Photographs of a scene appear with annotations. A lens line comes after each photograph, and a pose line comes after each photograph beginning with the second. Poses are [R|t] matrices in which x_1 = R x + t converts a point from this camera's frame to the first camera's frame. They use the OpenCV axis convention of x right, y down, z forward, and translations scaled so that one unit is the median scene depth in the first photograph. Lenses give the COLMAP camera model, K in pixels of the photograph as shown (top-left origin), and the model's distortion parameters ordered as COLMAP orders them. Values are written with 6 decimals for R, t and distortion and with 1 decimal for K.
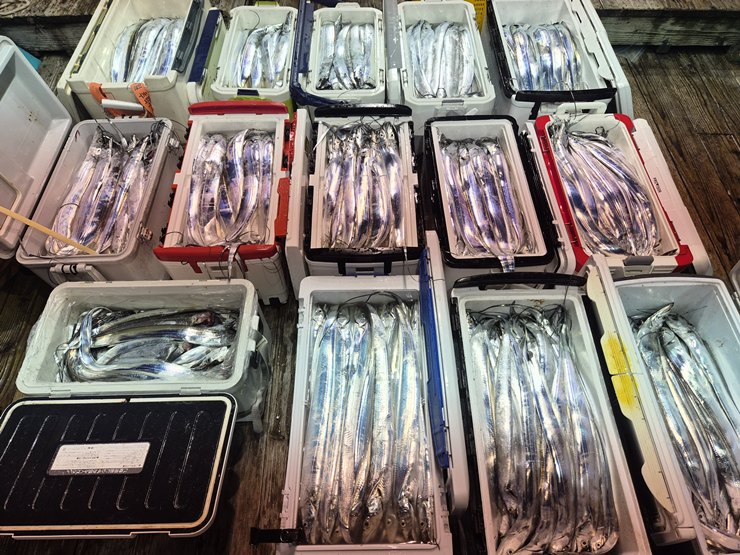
lens RADIAL K [[485.6, 0, 372.9], [0, 485.6, 278.6], [0, 0, 1]] dist [0.066803, -0.052313]
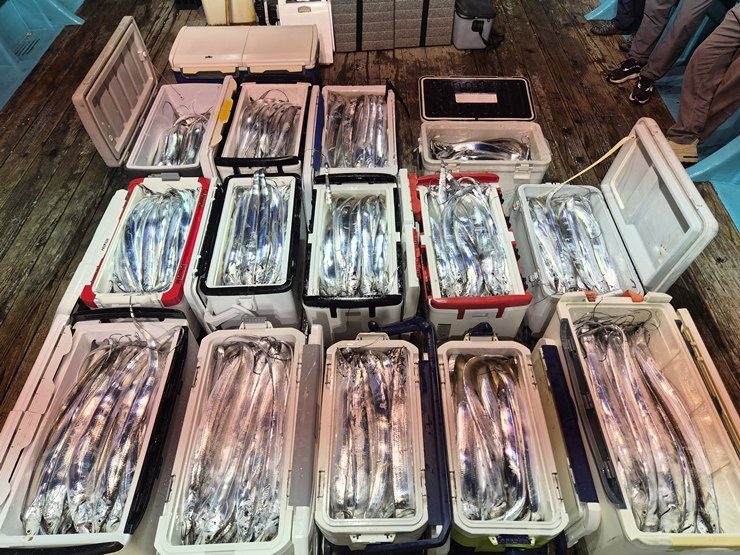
lens RADIAL K [[485.6, 0, 372.9], [0, 485.6, 278.6], [0, 0, 1]] dist [0.066803, -0.052313]
pose [[-0.999950, -0.001862, 0.009803, -0.073109], [0.009870, -0.328905, 0.944311, -1.289999], [0.001466, 0.944361, 0.328907, 0.675068]]
